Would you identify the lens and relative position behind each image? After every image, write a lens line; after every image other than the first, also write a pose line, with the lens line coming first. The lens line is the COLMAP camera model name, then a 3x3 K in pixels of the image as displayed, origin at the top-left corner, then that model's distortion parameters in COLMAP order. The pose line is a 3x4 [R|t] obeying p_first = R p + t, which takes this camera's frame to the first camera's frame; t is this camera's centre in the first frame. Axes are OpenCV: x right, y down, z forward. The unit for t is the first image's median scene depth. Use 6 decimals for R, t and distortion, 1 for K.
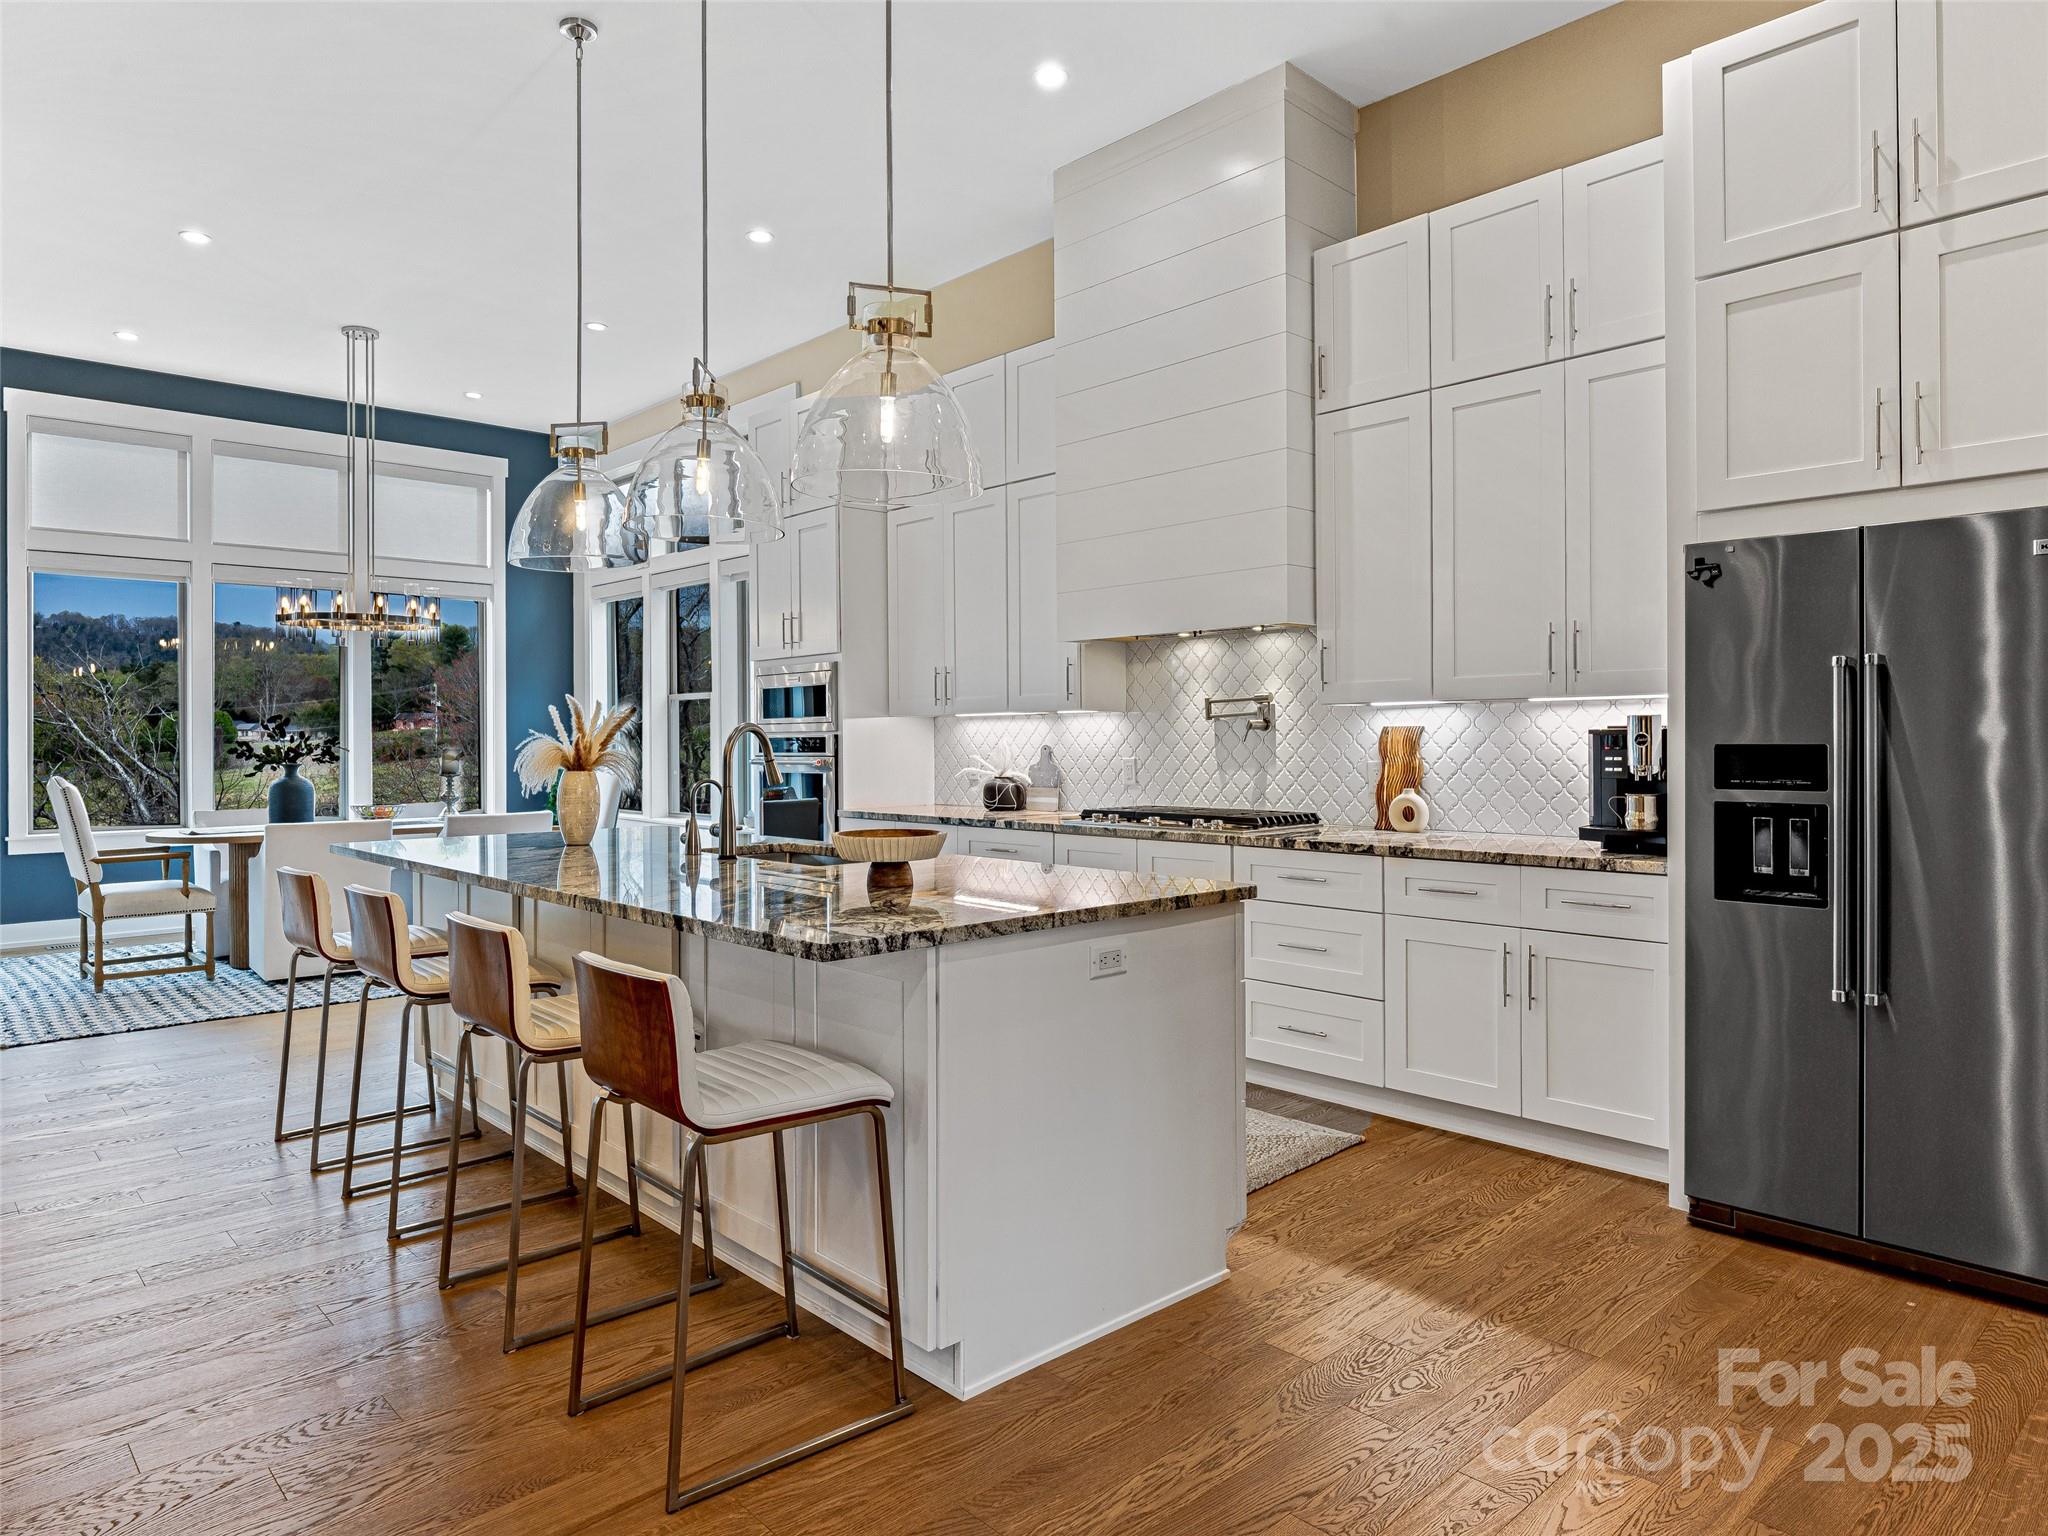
lens RADIAL K [[1268.6, 0, 999.4], [0, 1268.6, 735.3], [0, 0, 1]] dist [-0.003413, -0.001409]
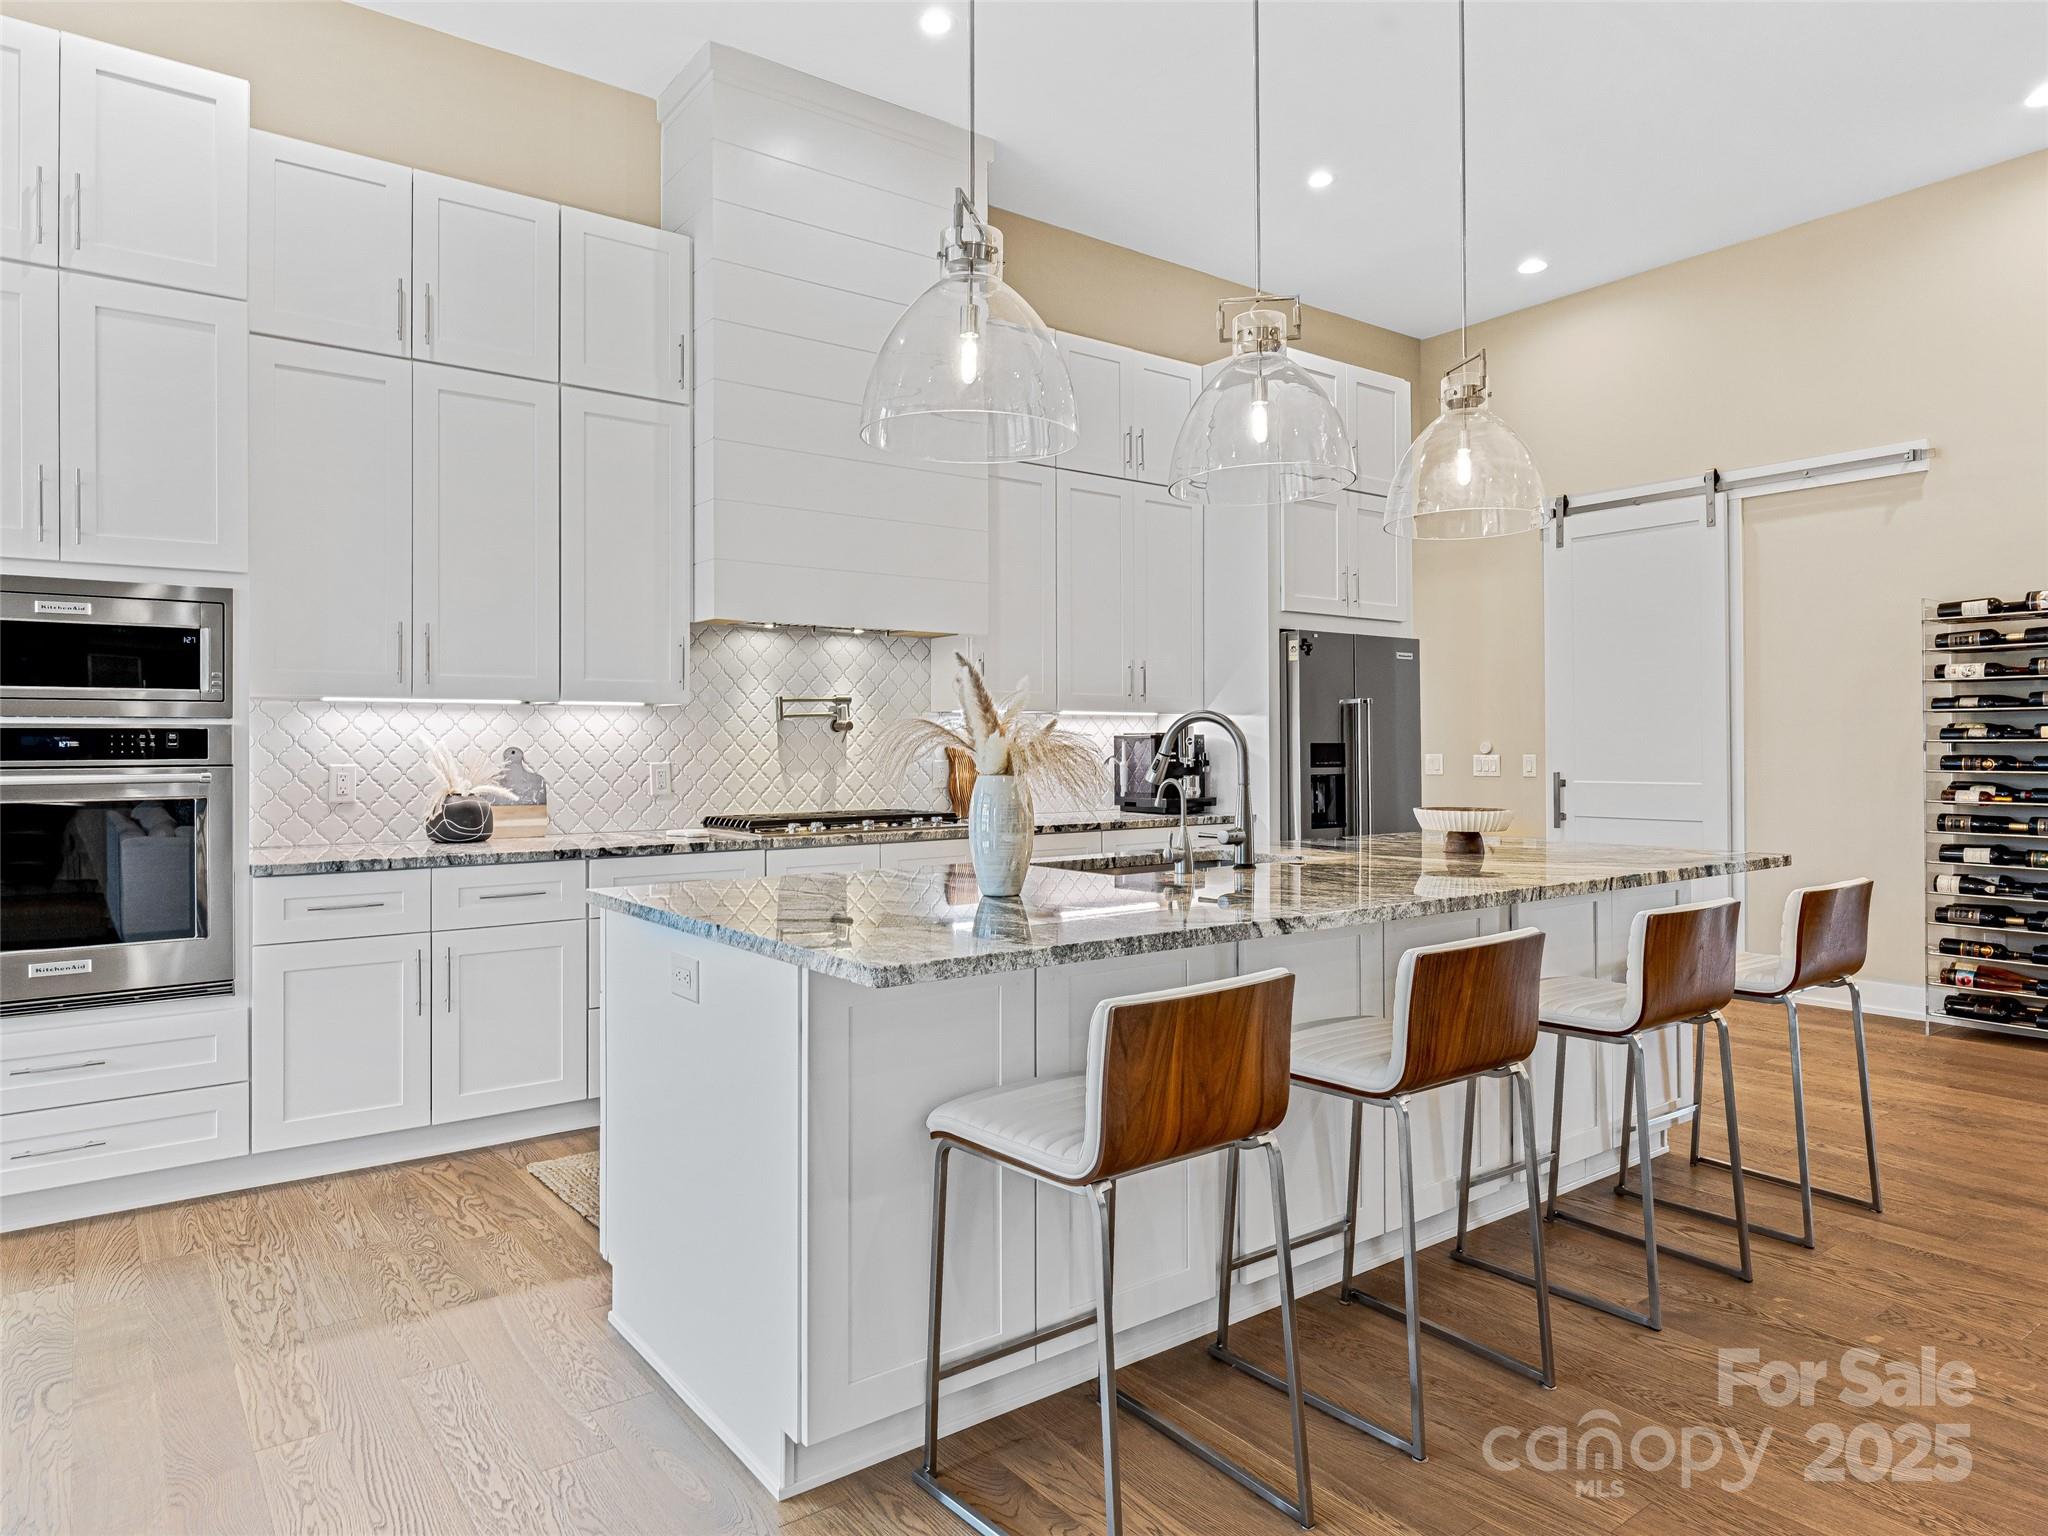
lens RADIAL K [[1268.6, 0, 999.4], [0, 1268.6, 735.3], [0, 0, 1]] dist [-0.003413, -0.001409]
pose [[0.104272, 0.013221, 0.994461, -0.751022], [-0.000680, 0.999912, -0.013222, 0.011790], [-0.994549, 0.000702, 0.104272, 0.740067]]
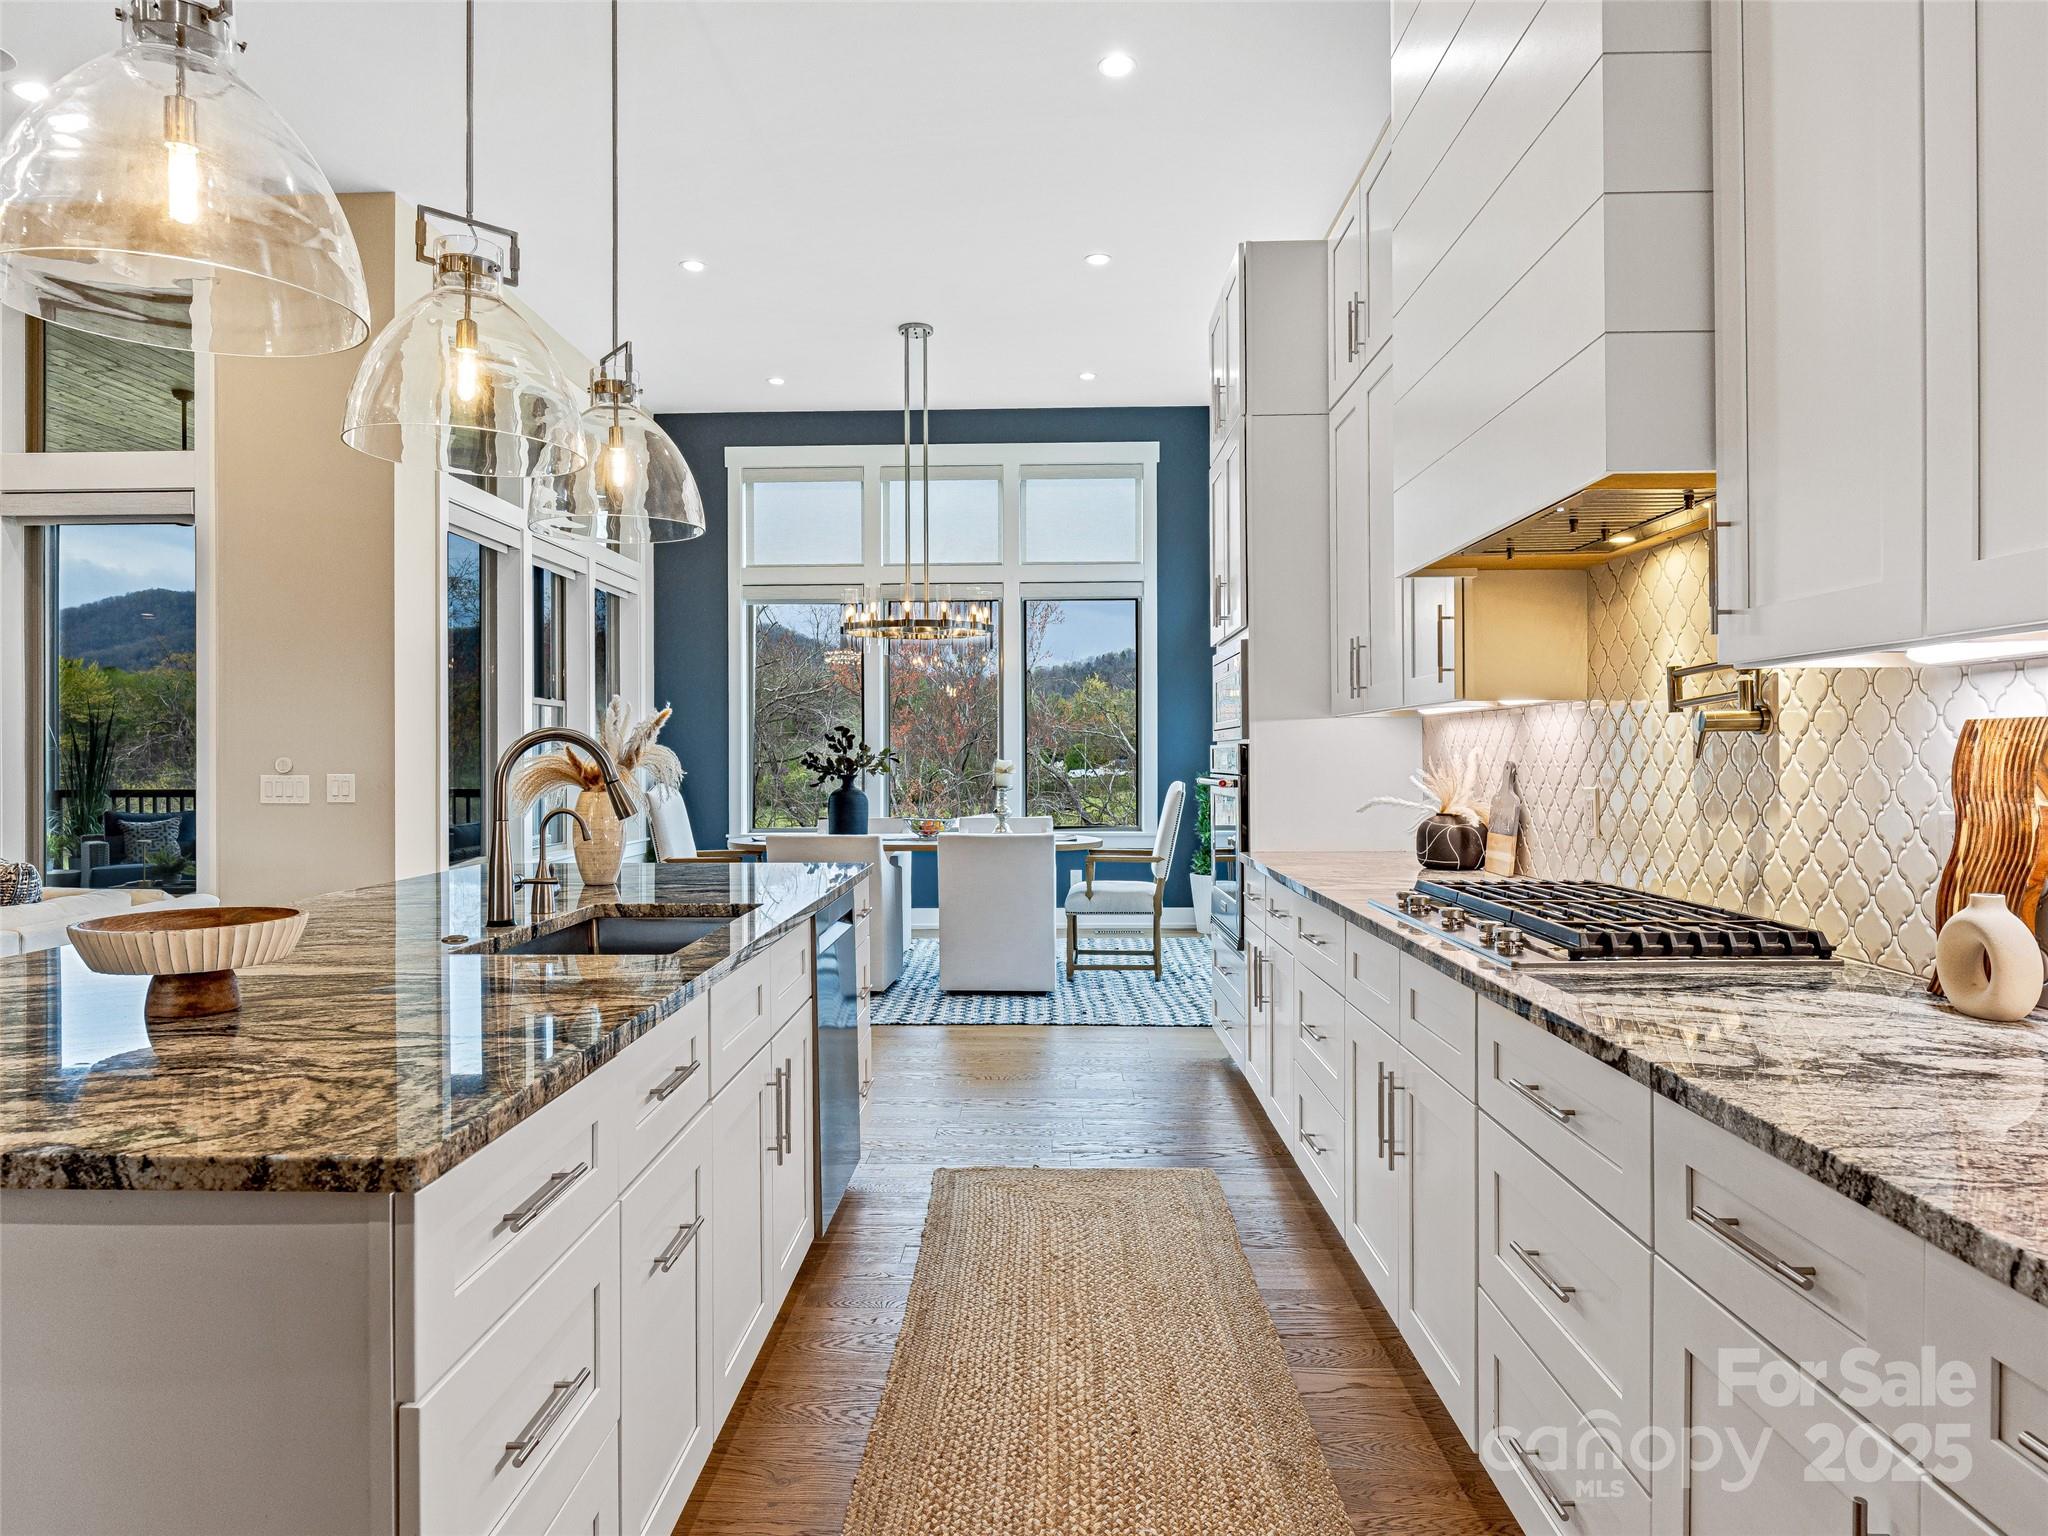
lens RADIAL K [[1268.6, 0, 999.4], [0, 1268.6, 735.3], [0, 0, 1]] dist [-0.003413, -0.001409]
pose [[0.713086, -0.007686, -0.701035, 0.319557], [0.001456, 0.999954, -0.009482, 0.000717], [0.701075, 0.005741, 0.713064, 0.476189]]
